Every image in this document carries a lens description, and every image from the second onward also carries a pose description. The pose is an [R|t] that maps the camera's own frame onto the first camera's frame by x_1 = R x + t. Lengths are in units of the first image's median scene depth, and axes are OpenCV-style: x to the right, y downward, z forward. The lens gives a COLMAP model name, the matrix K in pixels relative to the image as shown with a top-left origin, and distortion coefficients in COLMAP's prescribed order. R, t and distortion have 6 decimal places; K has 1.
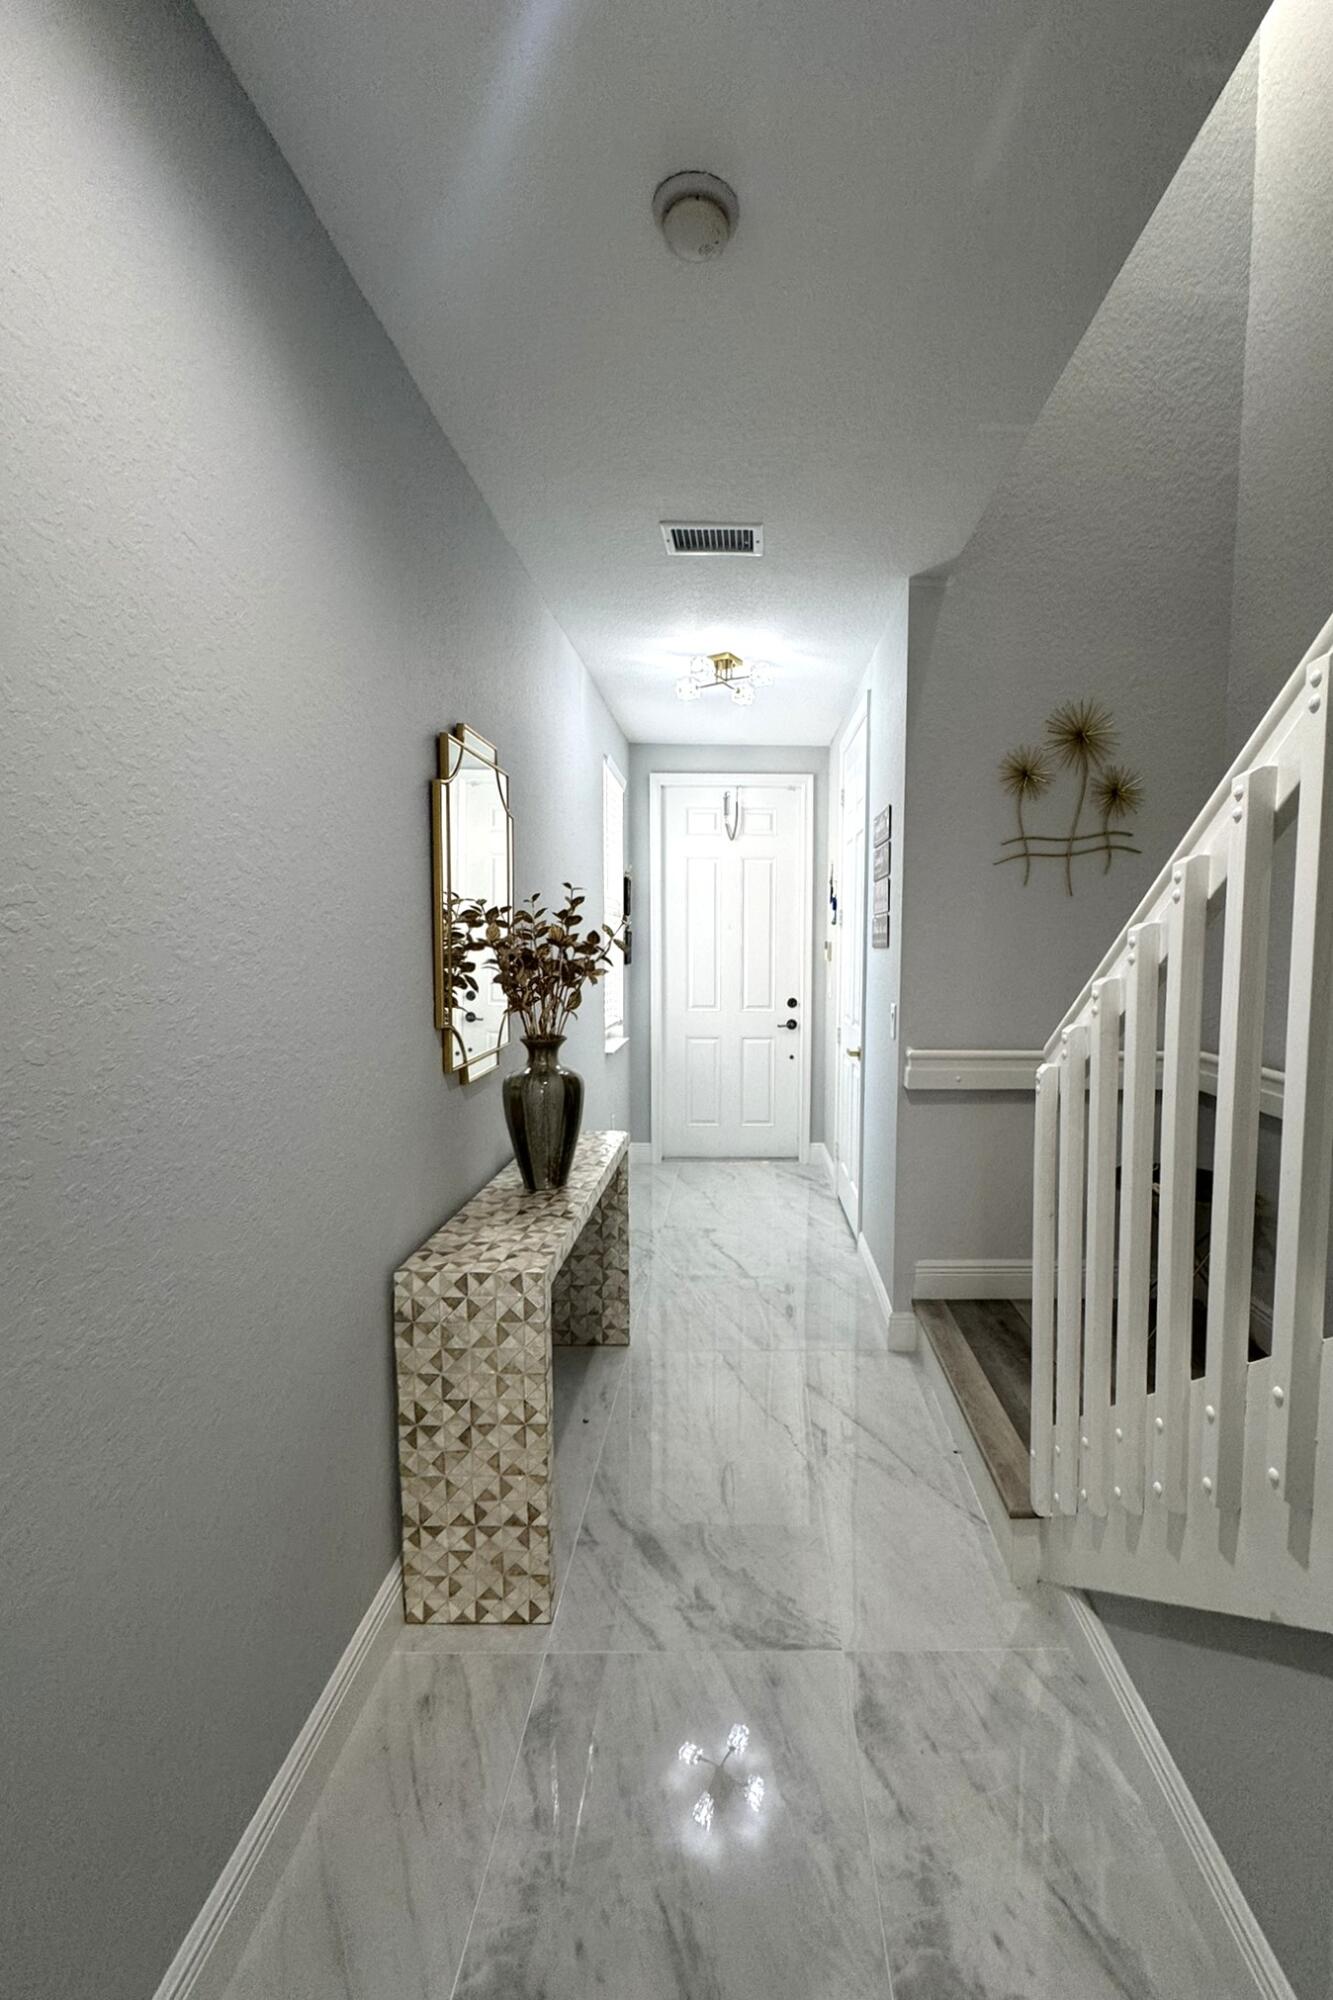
lens RADIAL K [[799.5, 0, 666.5], [0, 799.5, 1000.0], [0, 0, 1]] dist [-0.000261, -0.000008]
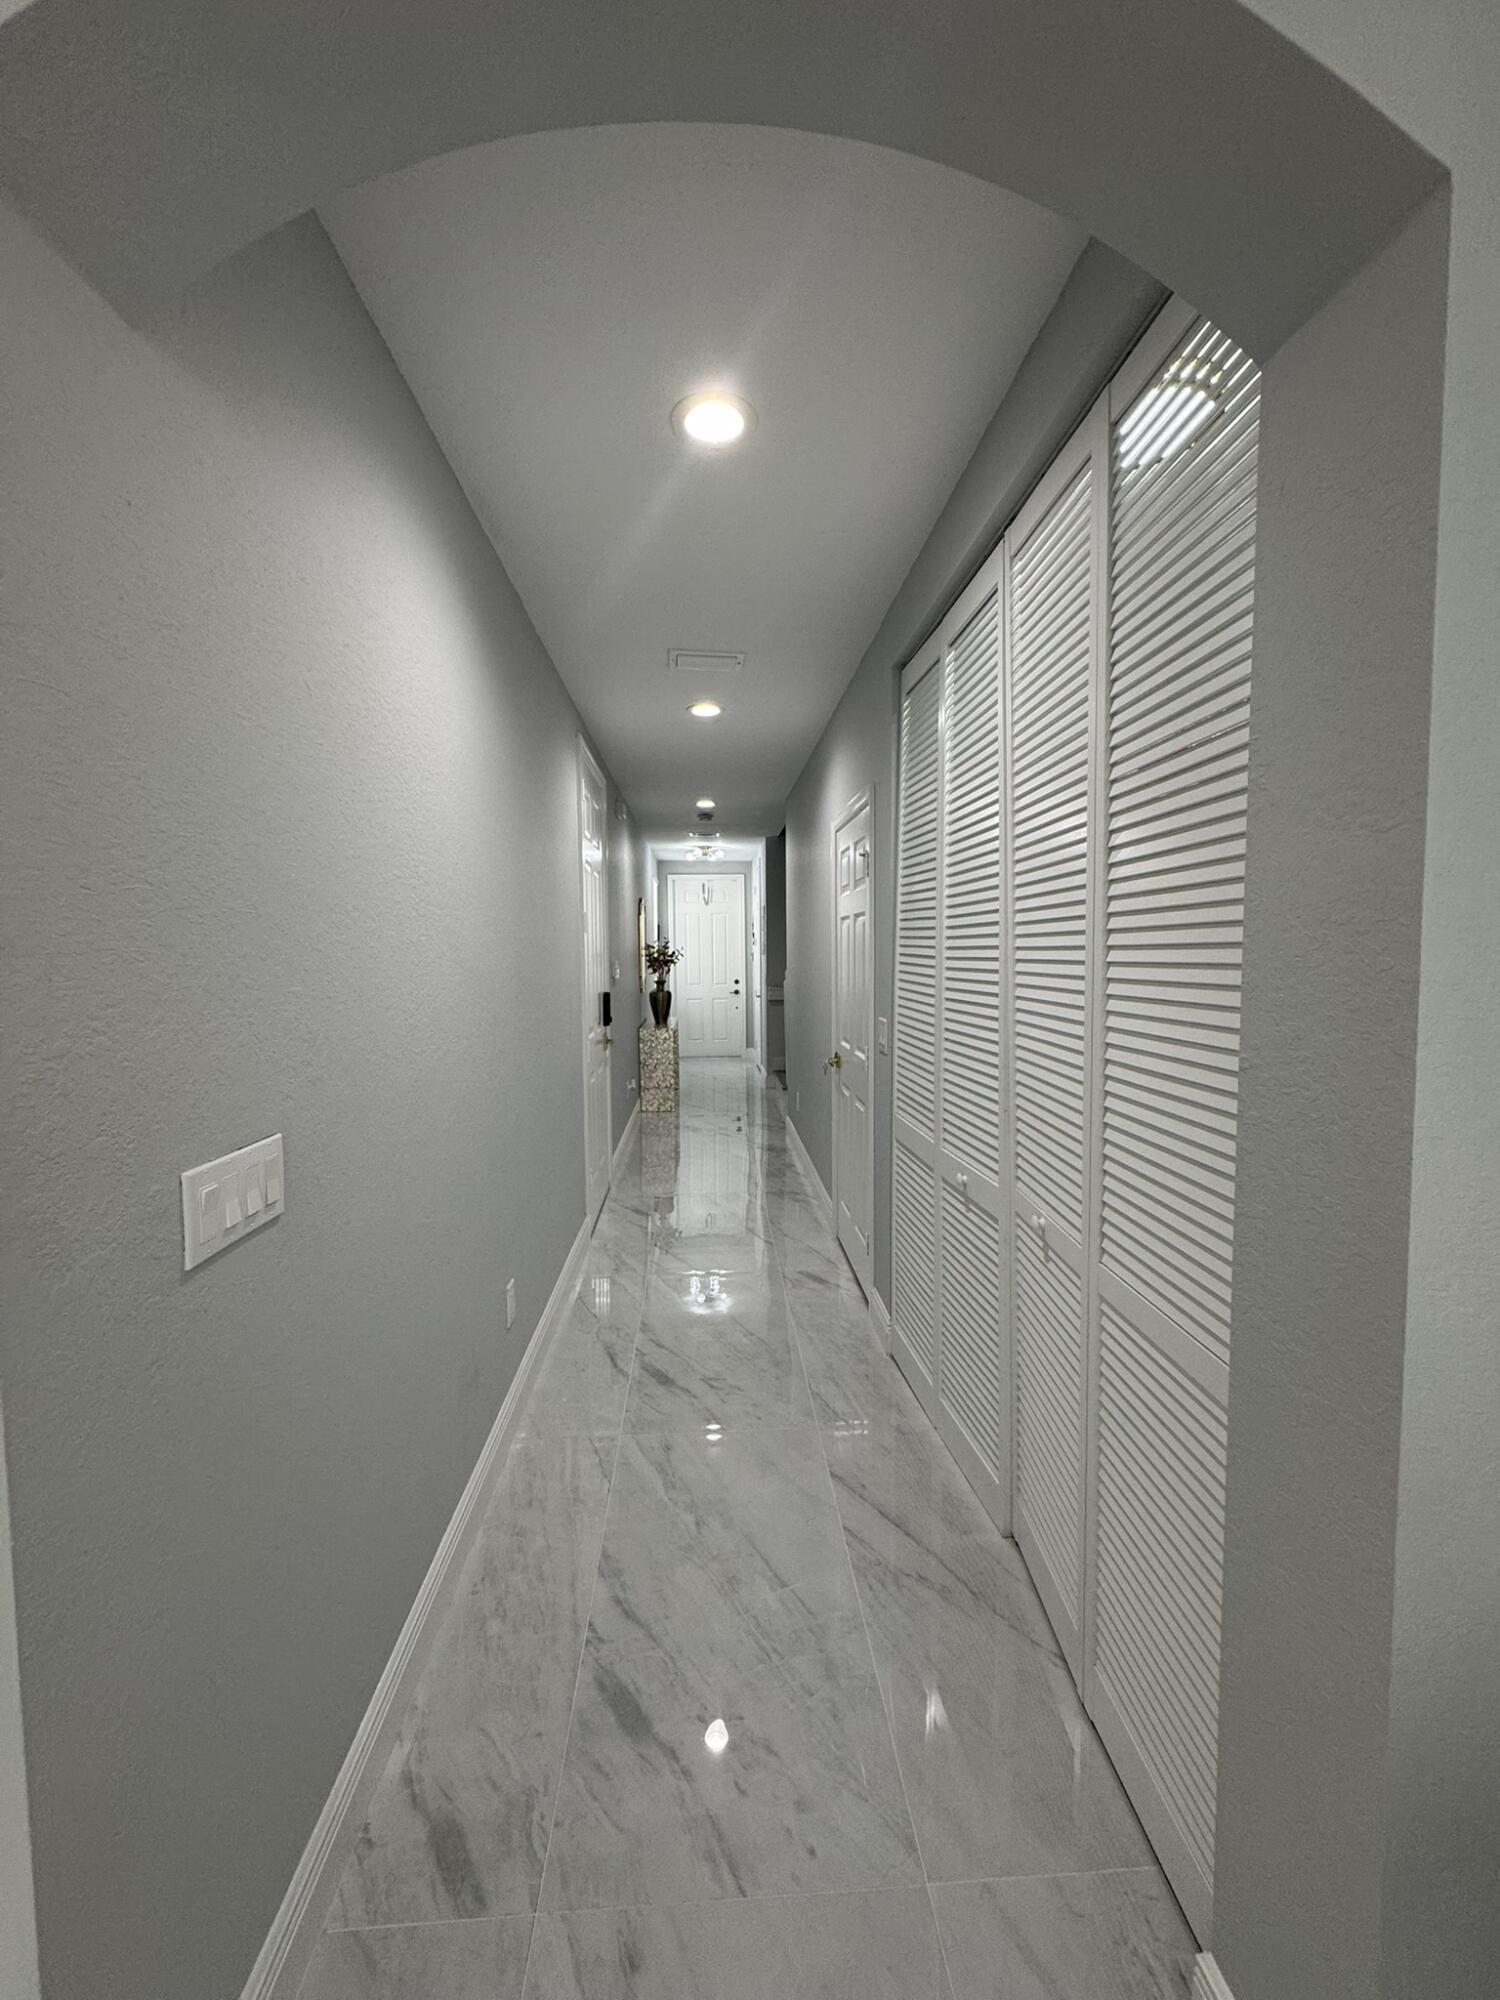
lens RADIAL K [[796.6, 0, 750.0], [0, 796.6, 1000.0], [0, 0, 1]] dist [0.001308, 0.000307]
pose [[0.988715, -0.018579, 0.148652, -0.225686], [0.020313, 0.999742, -0.010158, 0.137907], [-0.148425, 0.013063, 0.988837, -2.021501]]
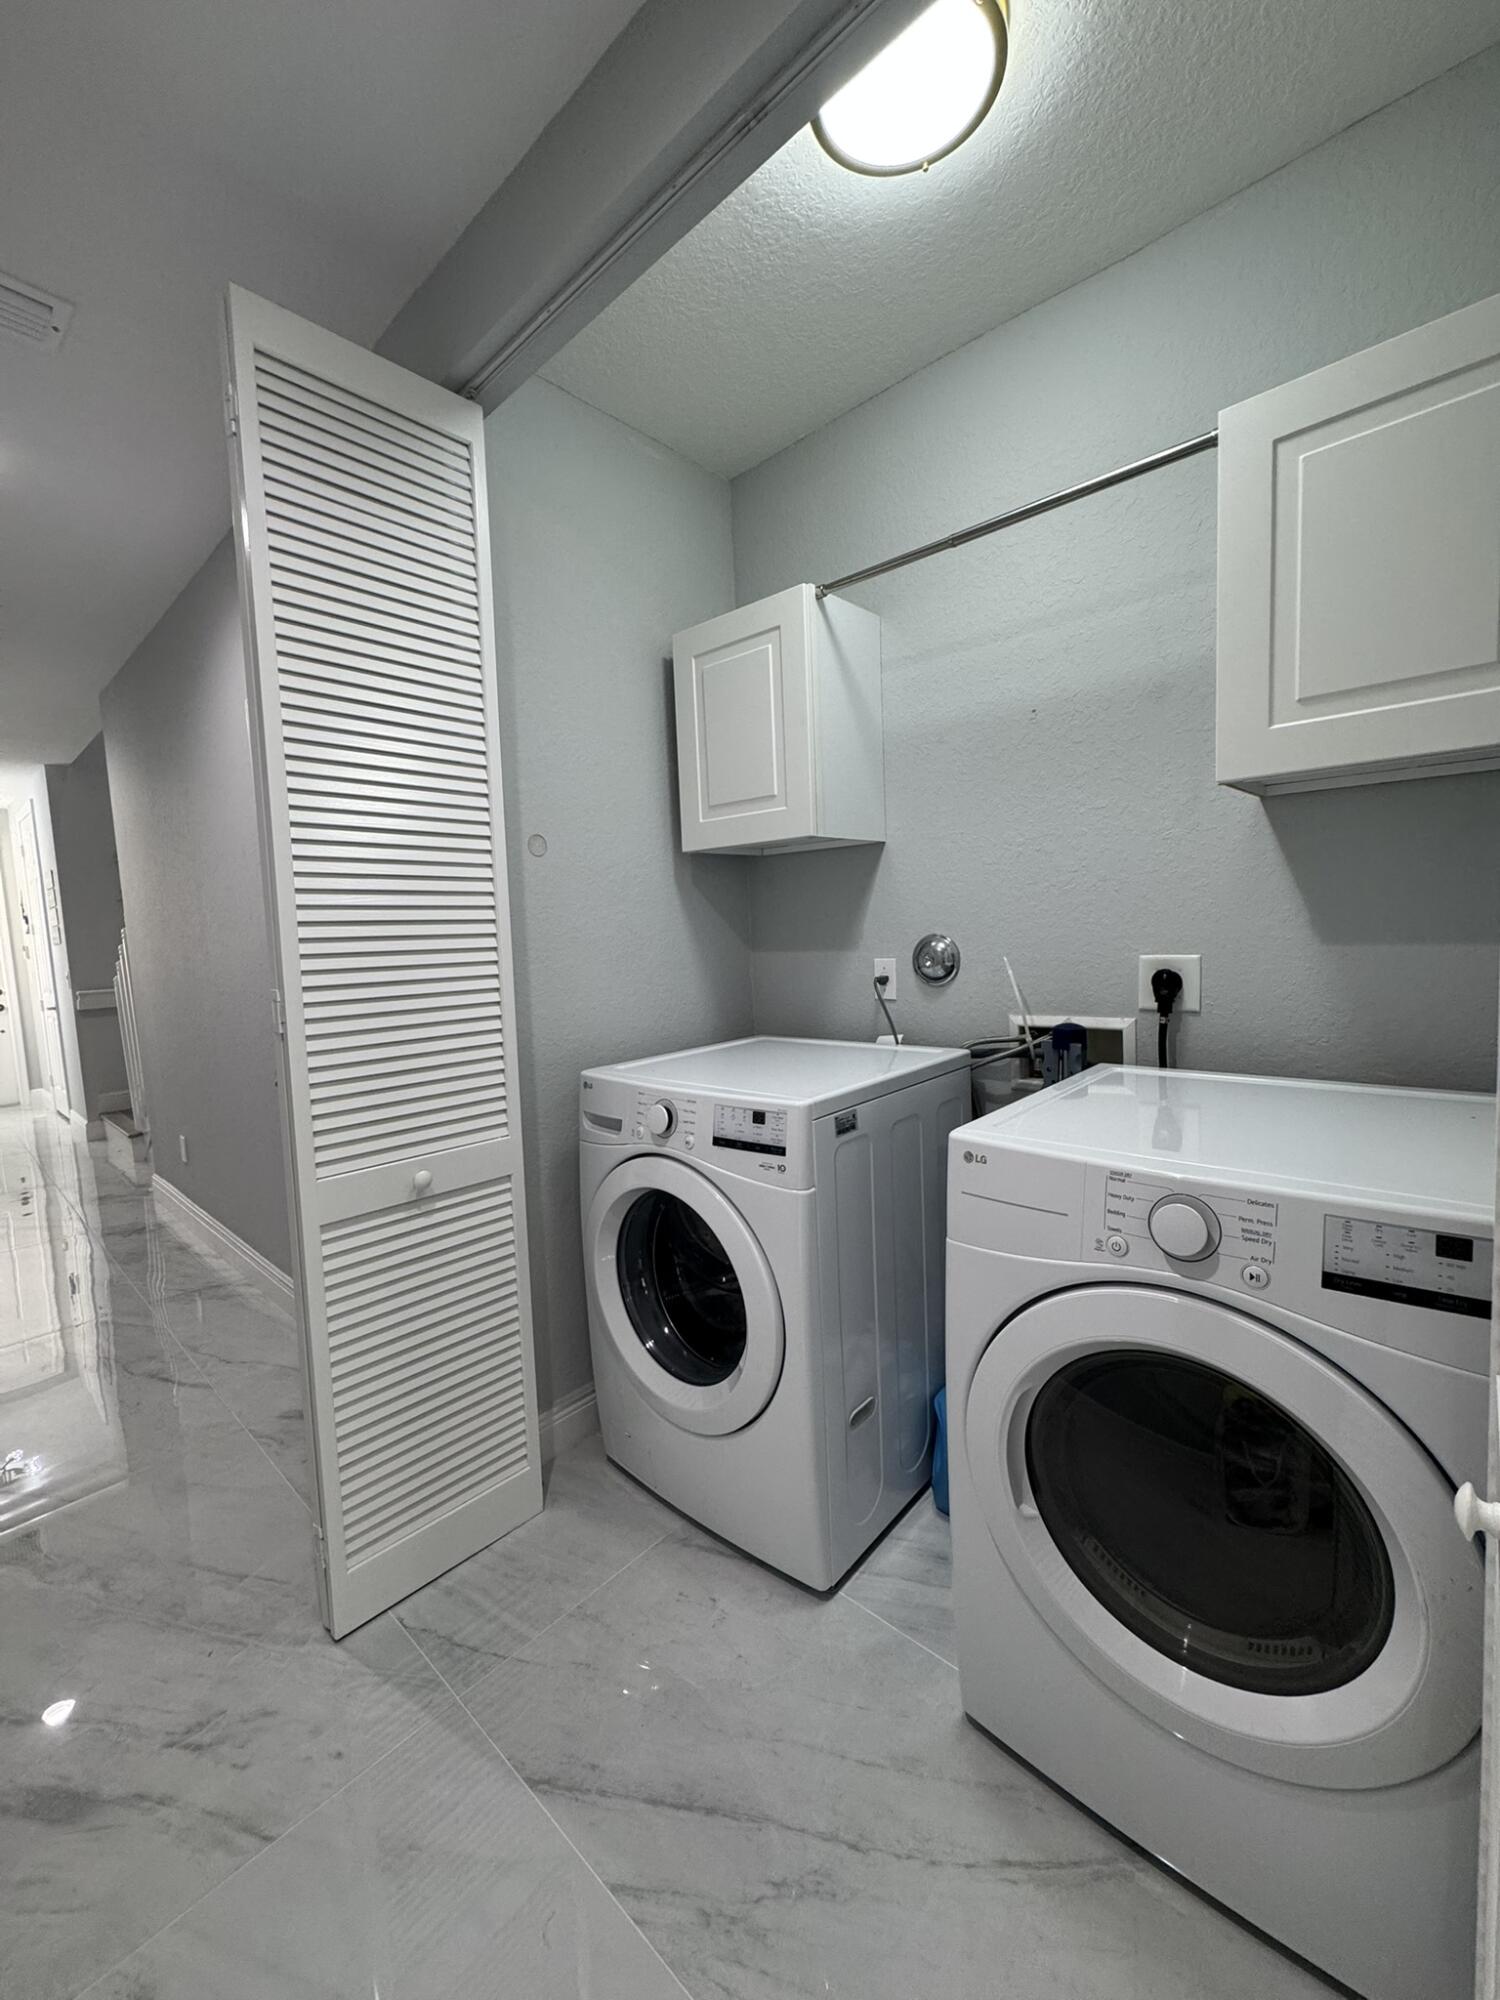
lens RADIAL K [[796.6, 0, 750.0], [0, 796.6, 1000.0], [0, 0, 1]] dist [0.001308, 0.000307]
pose [[0.606440, -0.095208, 0.789409, -0.269584], [0.101098, 0.993980, 0.042215, 0.169538], [-0.788676, 0.054207, 0.612415, -1.622924]]
